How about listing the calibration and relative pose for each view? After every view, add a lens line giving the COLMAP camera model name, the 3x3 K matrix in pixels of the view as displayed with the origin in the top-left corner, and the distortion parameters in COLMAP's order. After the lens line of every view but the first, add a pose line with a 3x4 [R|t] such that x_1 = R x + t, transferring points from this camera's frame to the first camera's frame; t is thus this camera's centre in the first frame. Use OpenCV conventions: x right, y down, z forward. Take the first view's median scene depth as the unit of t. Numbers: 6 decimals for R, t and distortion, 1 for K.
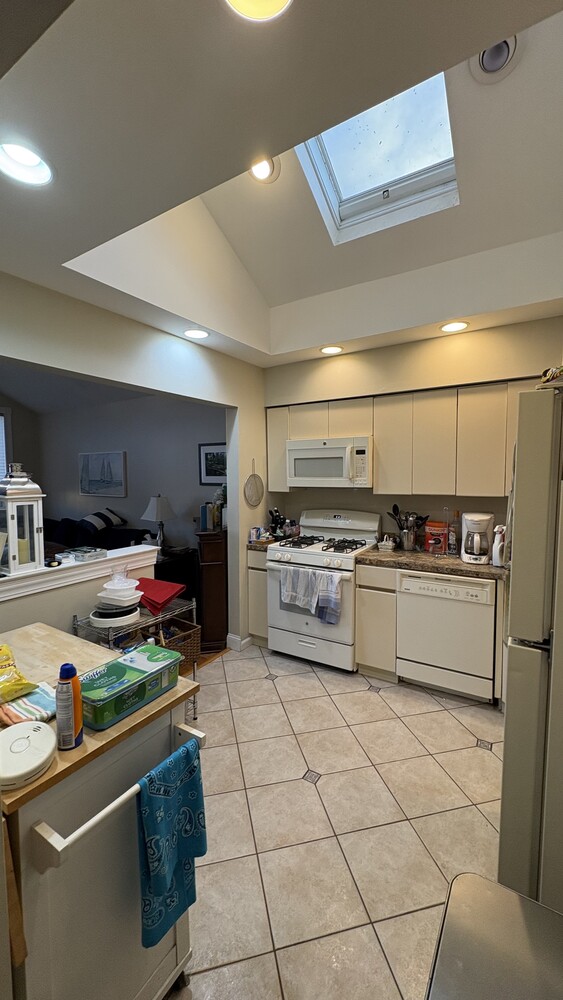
lens RADIAL K [[398.1, 0, 284.0], [0, 398.1, 501.3], [0, 0, 1]] dist [0.000438, 0.000108]
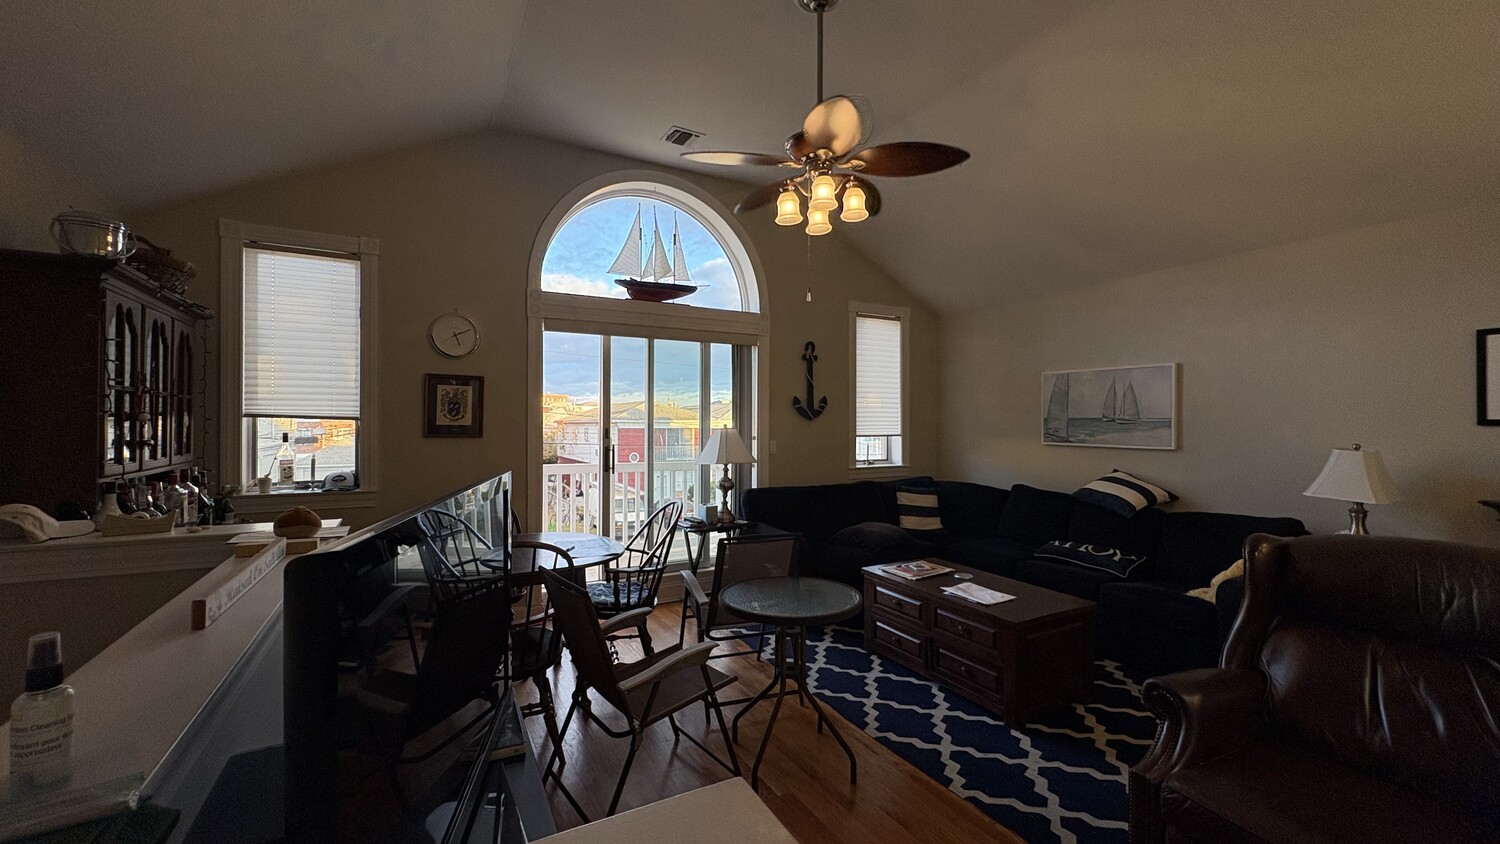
lens RADIAL K [[597.1, 0, 748.4], [0, 597.1, 422.4], [0, 0, 1]] dist [0.000438, 0.000108]
pose [[0.873218, 0.003941, -0.487313, -0.888207], [-0.037281, 0.997577, -0.058735, 0.035772], [0.485901, 0.069456, 0.871250, 0.083125]]
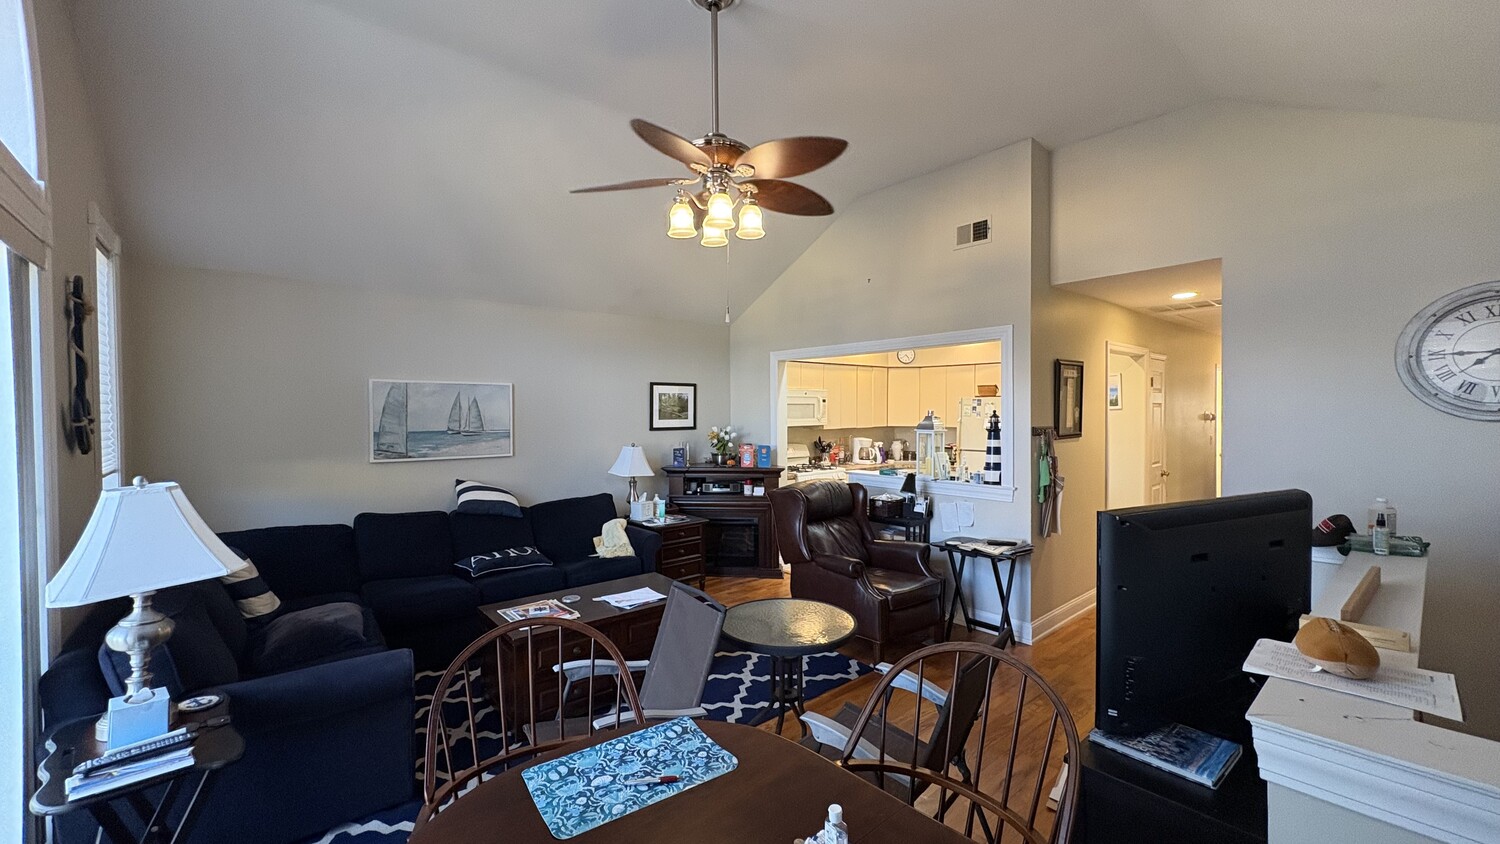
lens RADIAL K [[597.1, 0, 751.1], [0, 597.1, 418.6], [0, 0, 1]] dist [0.000438, 0.000108]
pose [[0.301555, -0.008908, 0.953407, -2.063025], [0.073234, 0.997219, -0.013846, -0.049844], [-0.950632, 0.073997, 0.301369, 0.626166]]
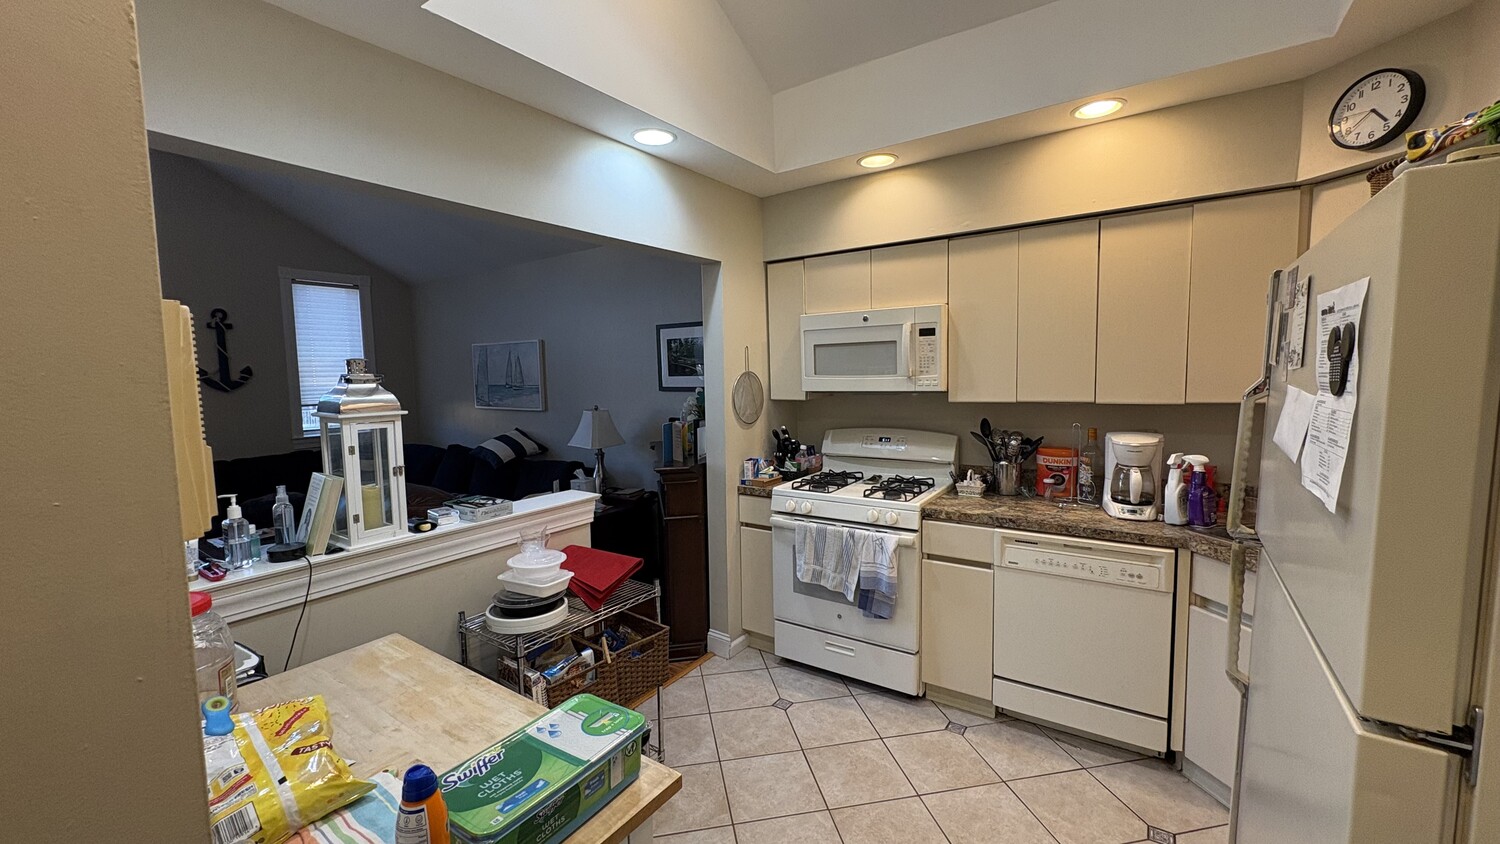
lens RADIAL K [[597.1, 0, 750.4], [0, 597.1, 425.8], [0, 0, 1]] dist [0.000438, 0.000108]
pose [[0.998698, -0.010042, -0.050007, -0.031075], [0.011098, 0.999720, 0.020887, -0.004774], [0.049784, -0.021414, 0.998530, 0.092605]]
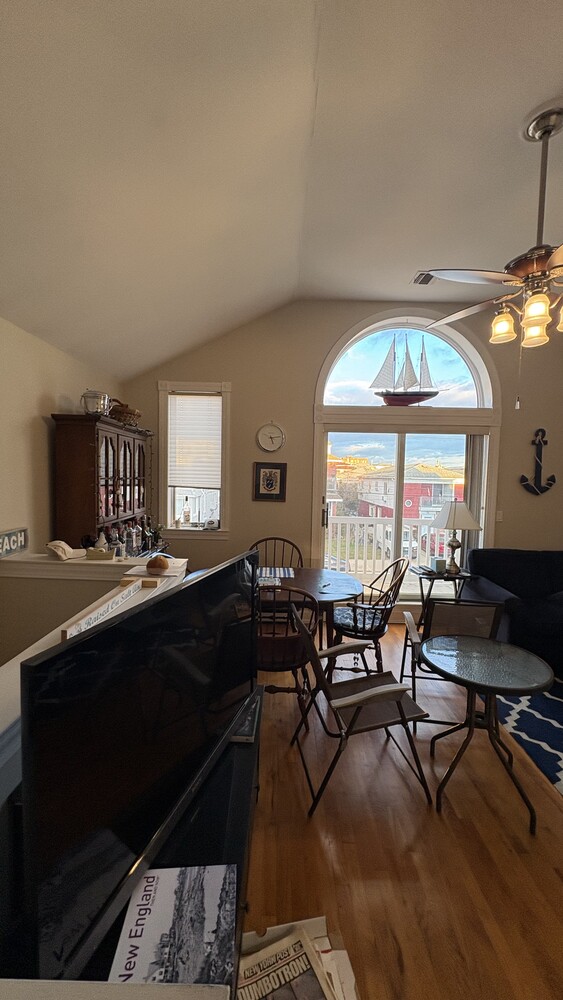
lens RADIAL K [[398.1, 0, 281.3], [0, 398.1, 498.9], [0, 0, 1]] dist [0.000438, 0.000108]
pose [[0.526593, 0.065490, -0.847591, -0.869797], [-0.080202, 0.996409, 0.027160, -0.033848], [0.846326, 0.053676, 0.529954, 0.197223]]
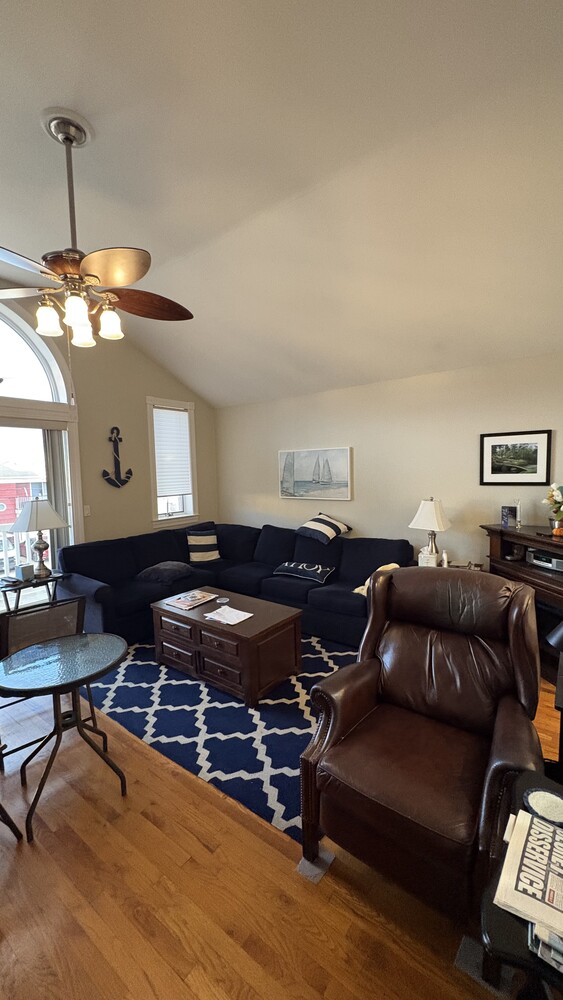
lens RADIAL K [[398.1, 0, 281.2], [0, 398.1, 499.3], [0, 0, 1]] dist [0.000438, 0.000108]
pose [[0.995345, -0.014948, -0.095211, -0.816588], [0.015692, 0.999852, 0.007073, -0.036548], [0.095091, -0.008534, 0.995432, 0.233959]]
